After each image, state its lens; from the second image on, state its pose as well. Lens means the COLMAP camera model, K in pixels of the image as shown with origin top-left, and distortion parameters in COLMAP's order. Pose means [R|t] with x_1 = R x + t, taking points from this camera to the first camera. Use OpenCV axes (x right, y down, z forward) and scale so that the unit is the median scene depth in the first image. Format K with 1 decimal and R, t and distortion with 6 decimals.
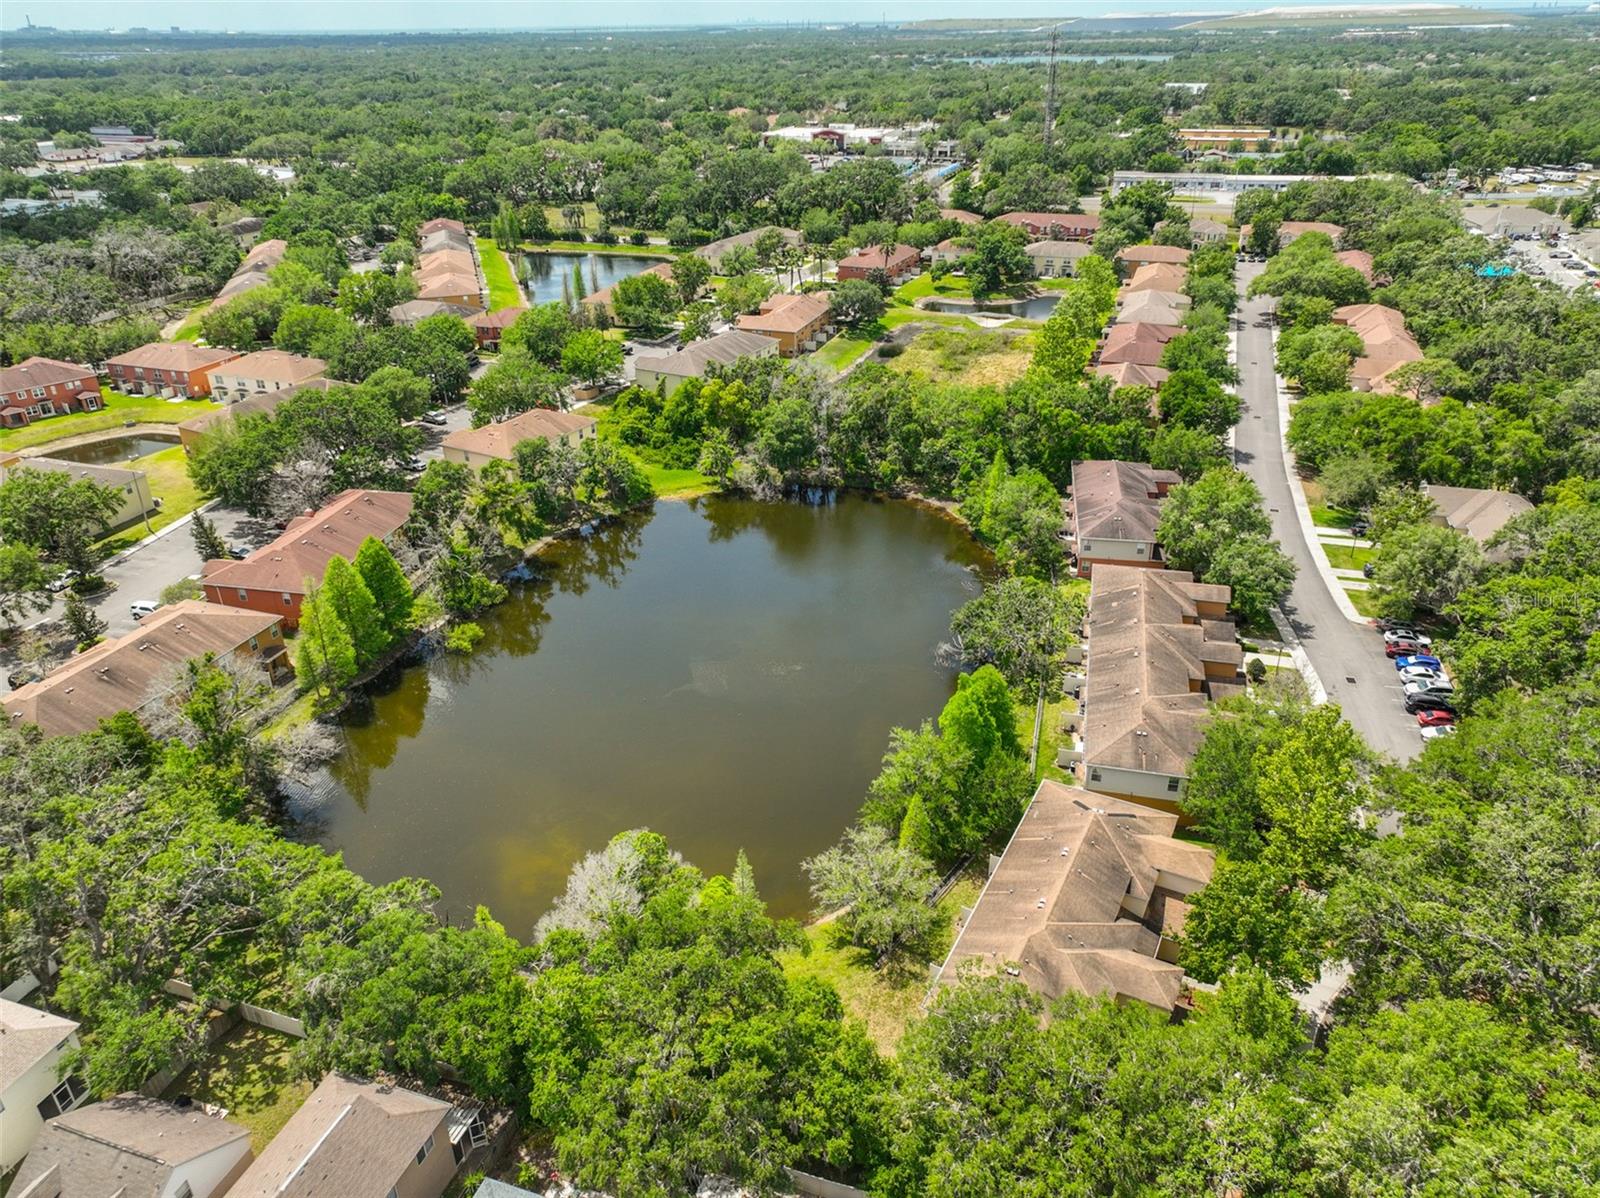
lens RADIAL K [[1117.4, 0, 803.7], [0, 1117.4, 598.9], [0, 0, 1]] dist [-0.004010, 0.021621]
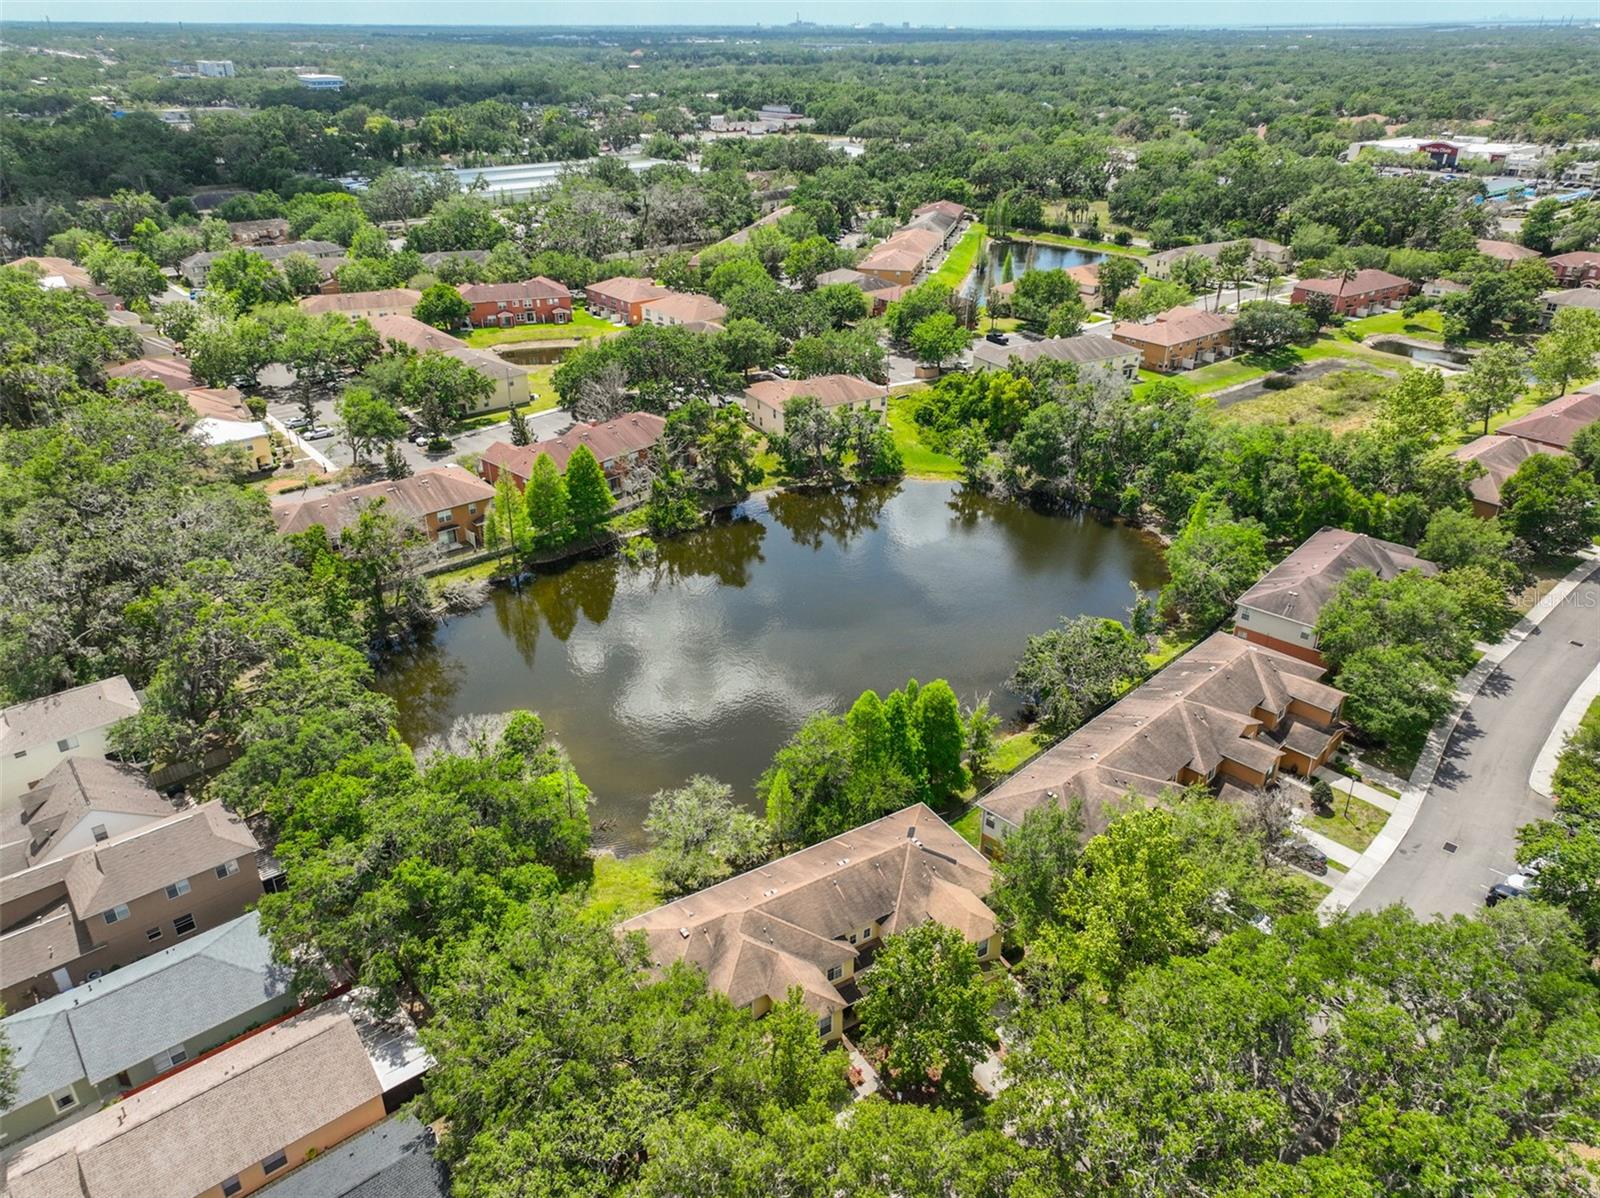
lens RADIAL K [[1117.4, 0, 803.7], [0, 1117.4, 598.9], [0, 0, 1]] dist [-0.004010, 0.021621]
pose [[0.851543, 0.249936, -0.460876, 0.250695], [-0.248861, 0.966404, 0.064275, -0.020333], [0.461457, 0.059961, 0.885134, 0.046204]]
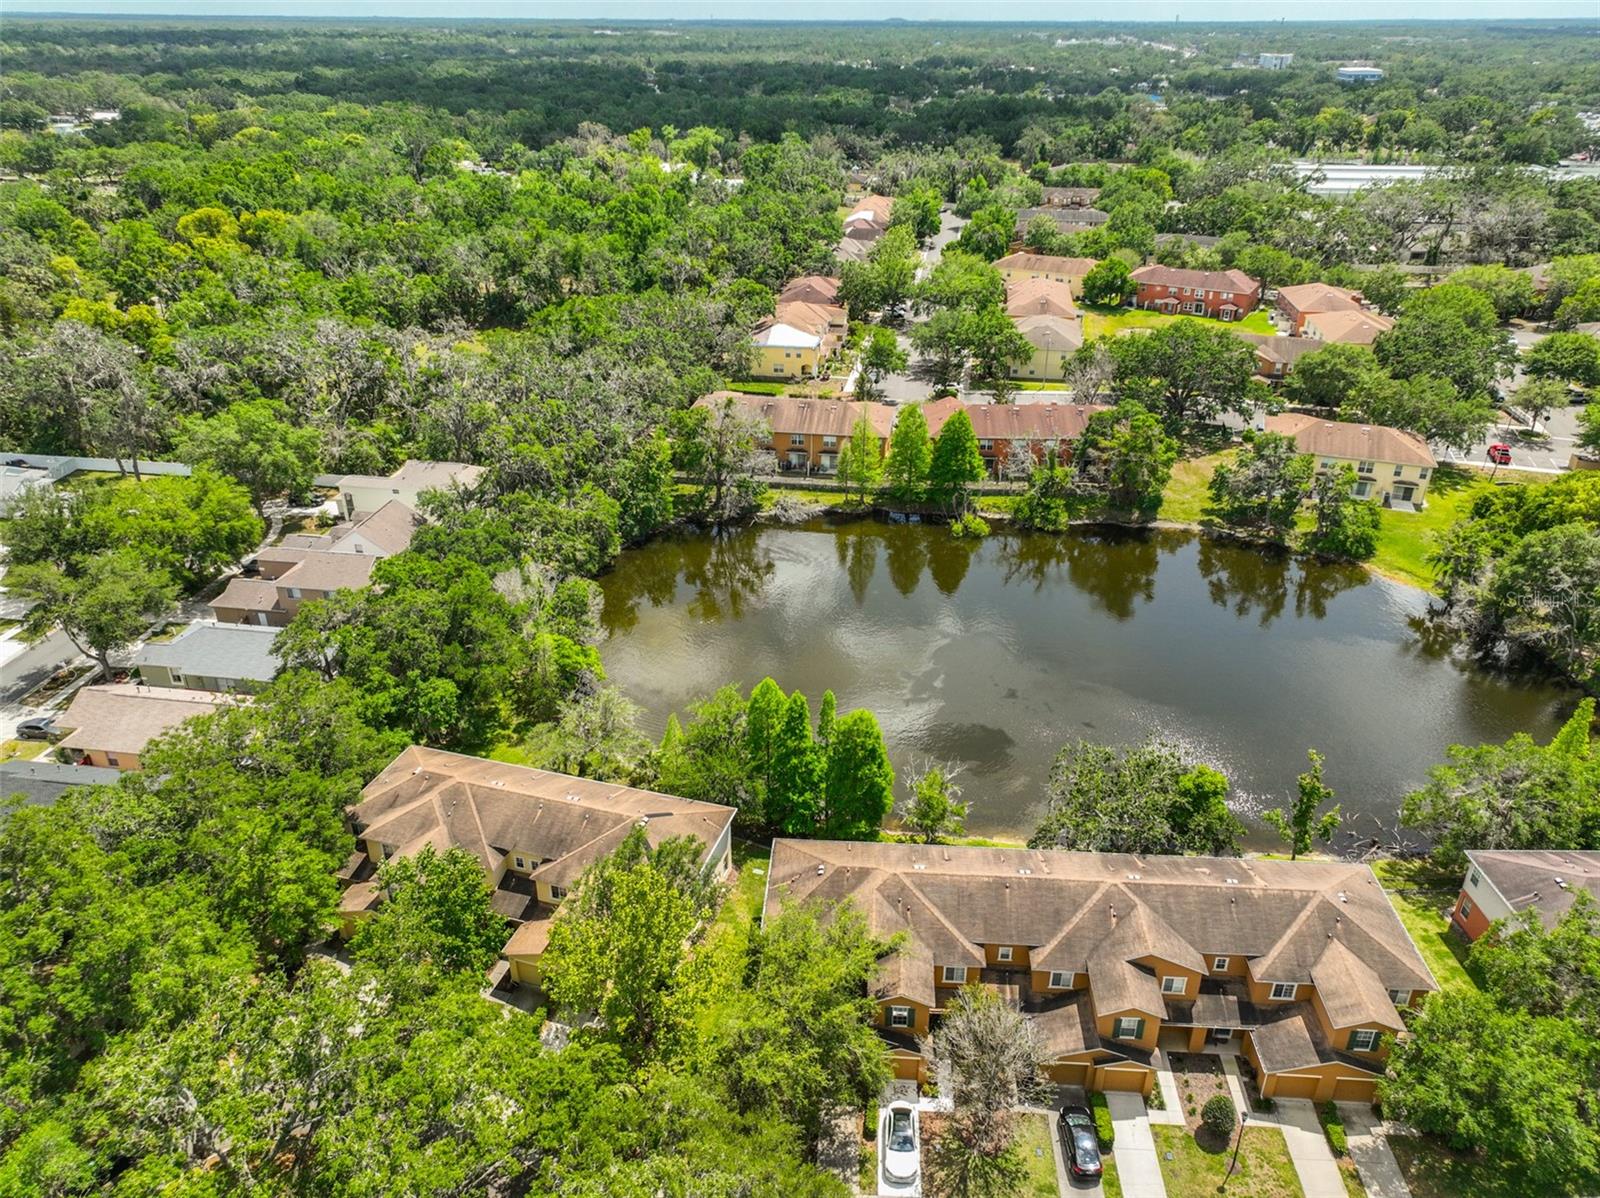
lens RADIAL K [[1117.4, 0, 803.7], [0, 1117.4, 598.9], [0, 0, 1]] dist [-0.004010, 0.021621]
pose [[0.172028, 0.463540, -0.869216, 0.428270], [-0.455124, 0.819951, 0.347193, -0.140035], [0.873652, 0.335874, 0.352023, 0.326912]]
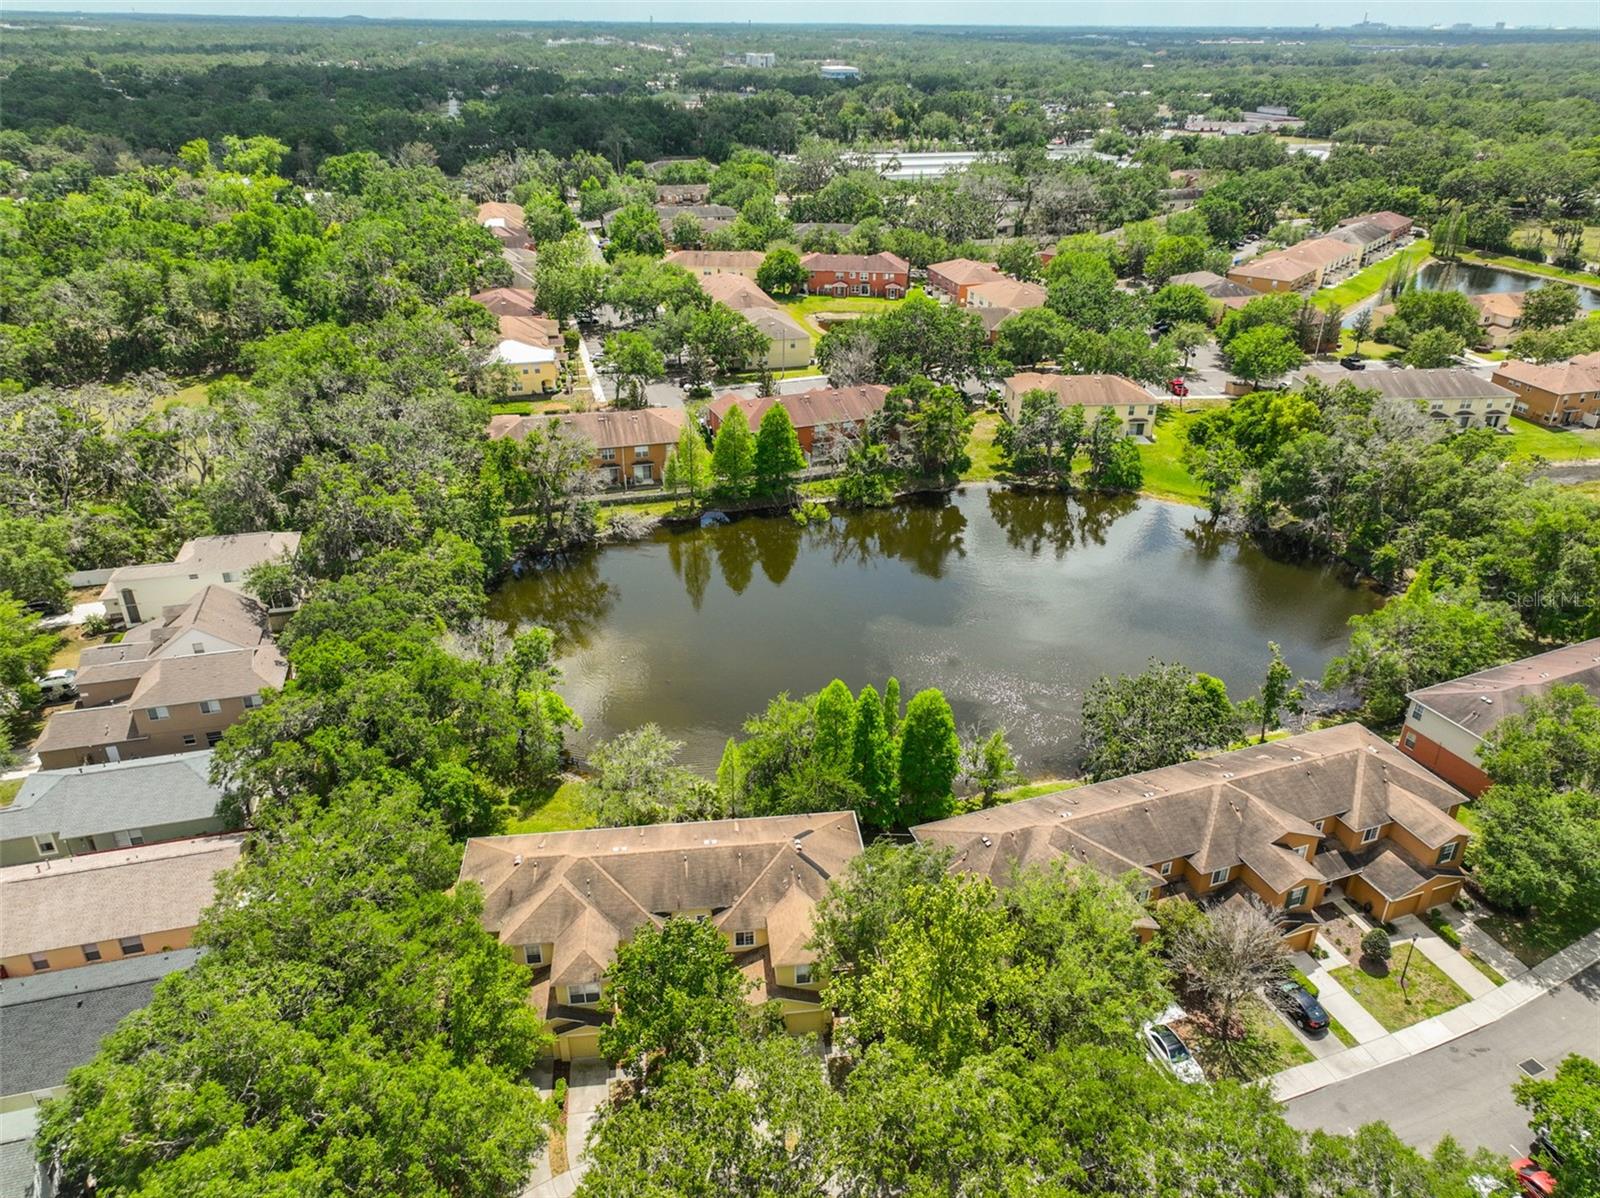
lens RADIAL K [[1117.4, 0, 803.7], [0, 1117.4, 598.9], [0, 0, 1]] dist [-0.004010, 0.021621]
pose [[0.557559, 0.394470, -0.730425, 0.362199], [-0.393170, 0.900423, 0.186158, -0.062663], [0.731126, 0.183387, 0.657133, 0.177384]]
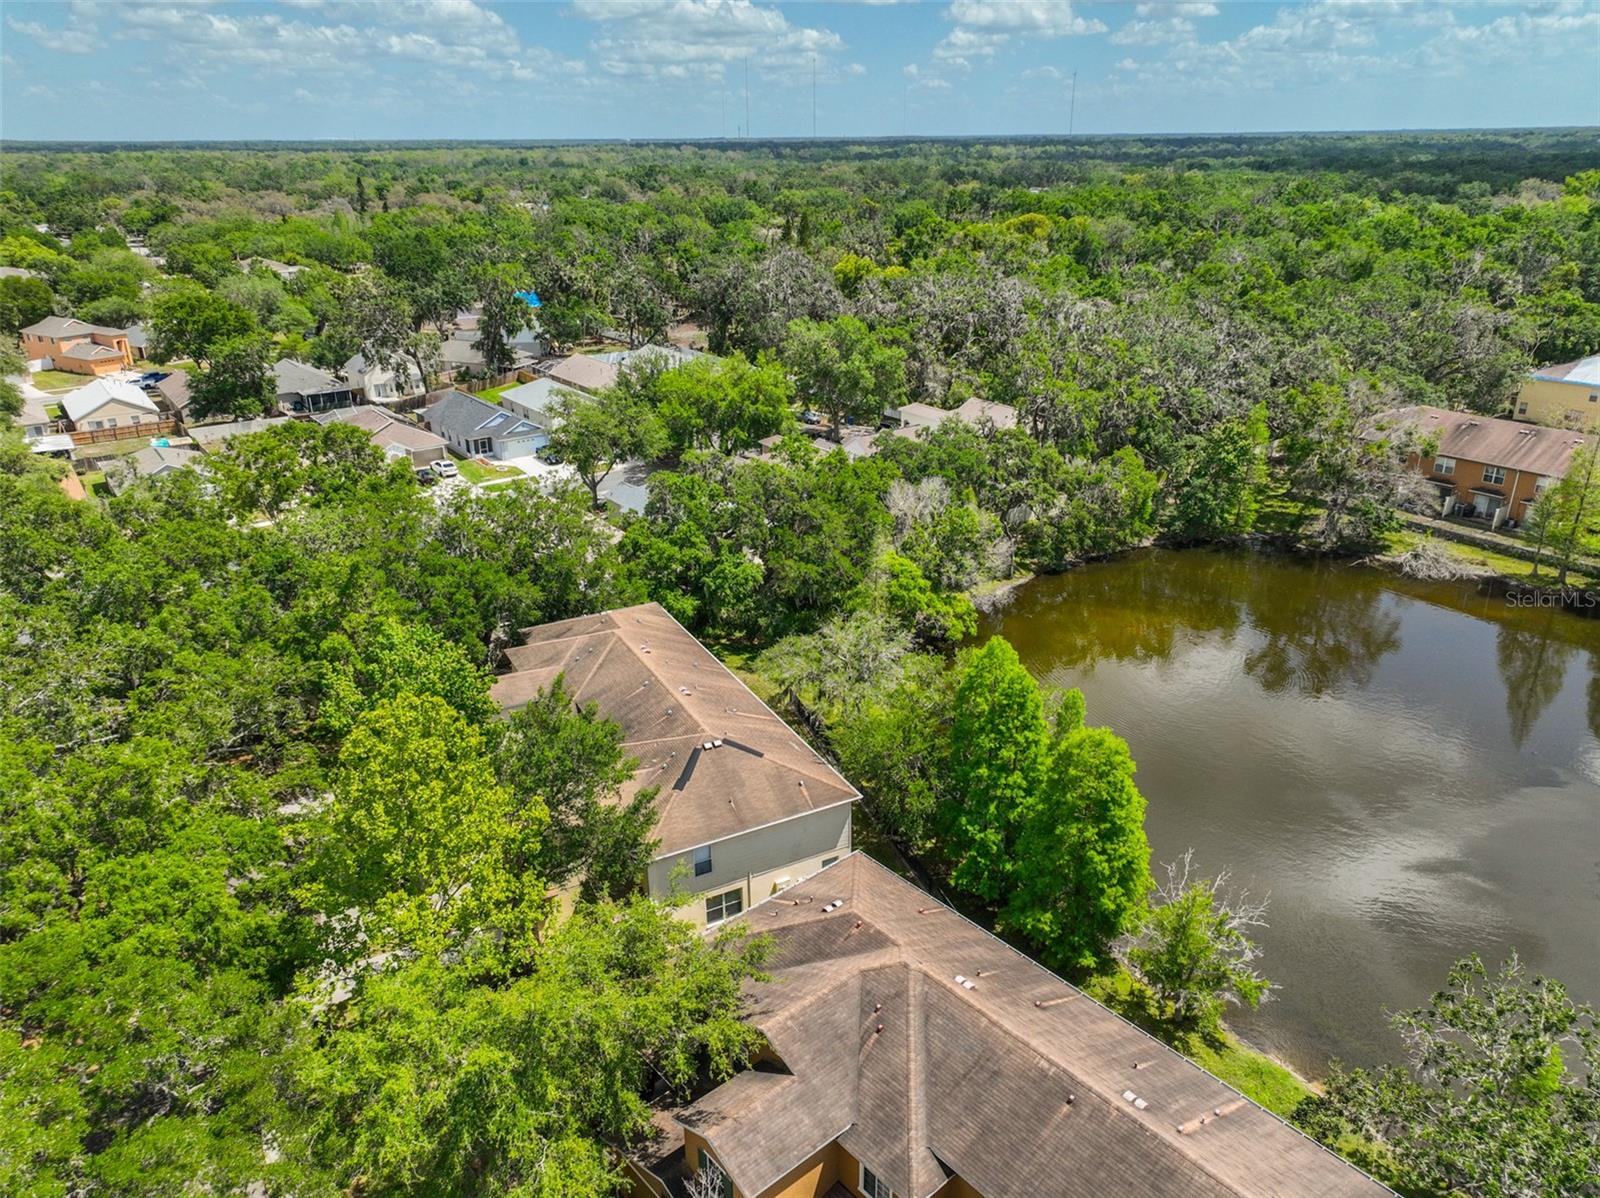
lens RADIAL K [[1117.4, 0, 803.7], [0, 1117.4, 598.9], [0, 0, 1]] dist [-0.004010, 0.021621]
pose [[-0.574473, 0.332842, -0.747795, 0.300253], [-0.357468, 0.719843, 0.595015, -0.114953], [0.736340, 0.609133, -0.294550, 0.511505]]
